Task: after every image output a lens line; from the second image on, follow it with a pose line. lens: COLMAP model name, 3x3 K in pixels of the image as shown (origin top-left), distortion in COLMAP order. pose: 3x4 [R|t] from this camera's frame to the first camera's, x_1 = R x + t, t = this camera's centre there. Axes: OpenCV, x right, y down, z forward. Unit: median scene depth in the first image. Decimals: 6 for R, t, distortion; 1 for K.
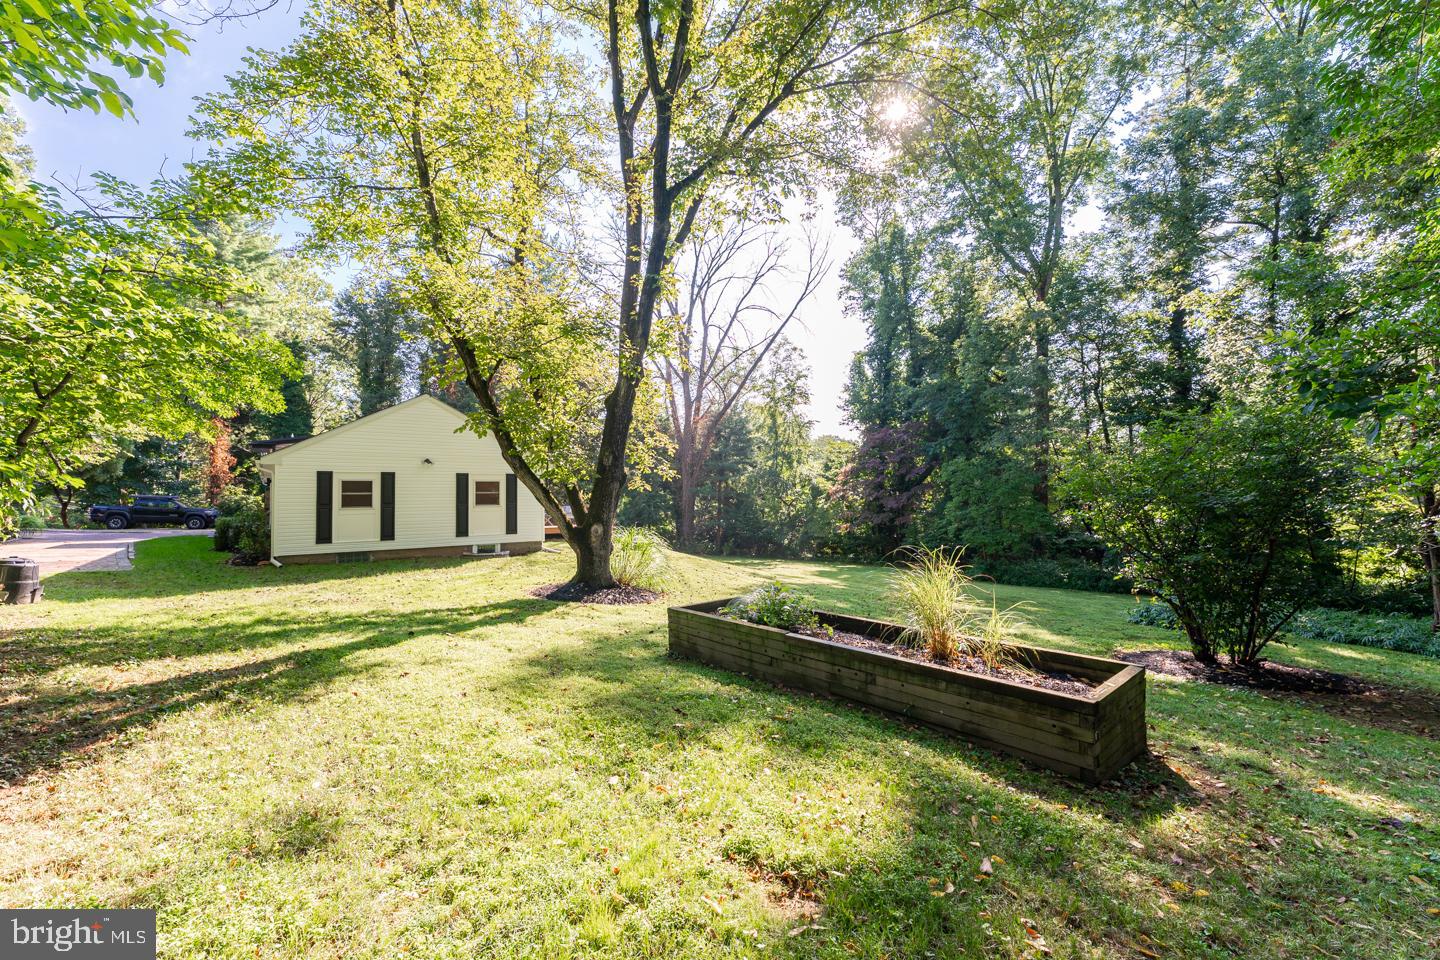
lens RADIAL K [[580.3, 0, 722.6], [0, 580.3, 480.0], [0, 0, 1]] dist [0.002131, -0.000172]
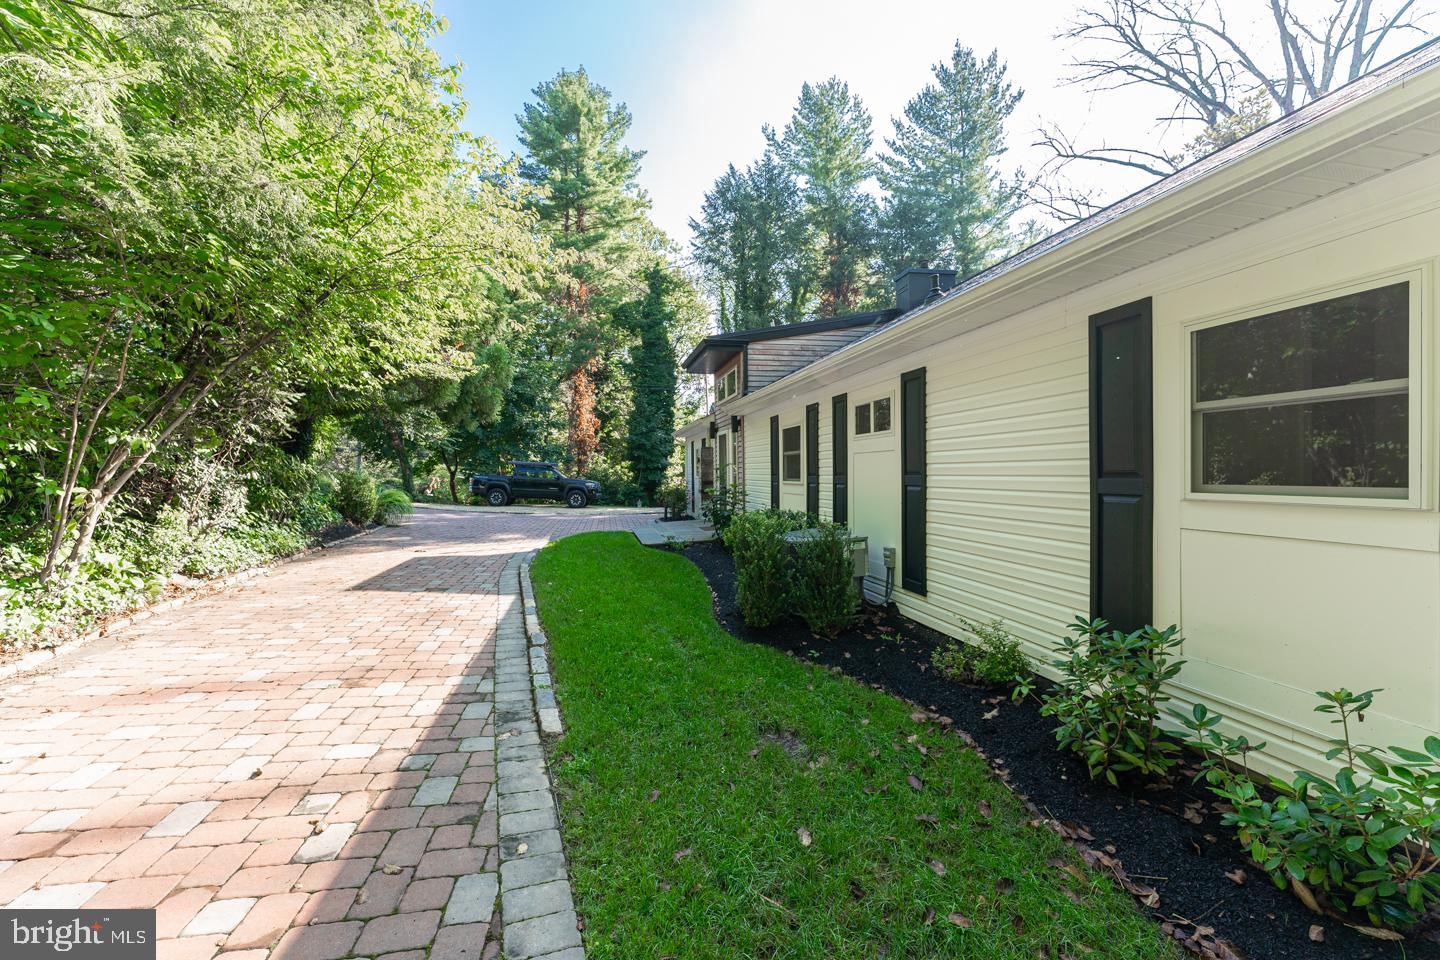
lens RADIAL K [[580.3, 0, 718.7], [0, 580.3, 477.0], [0, 0, 1]] dist [0.002131, -0.000172]
pose [[0.903961, 0.005976, -0.427573, -0.339094], [0.012357, 0.999120, 0.040090, 0.014681], [0.427436, -0.041524, 0.903091, 0.327716]]
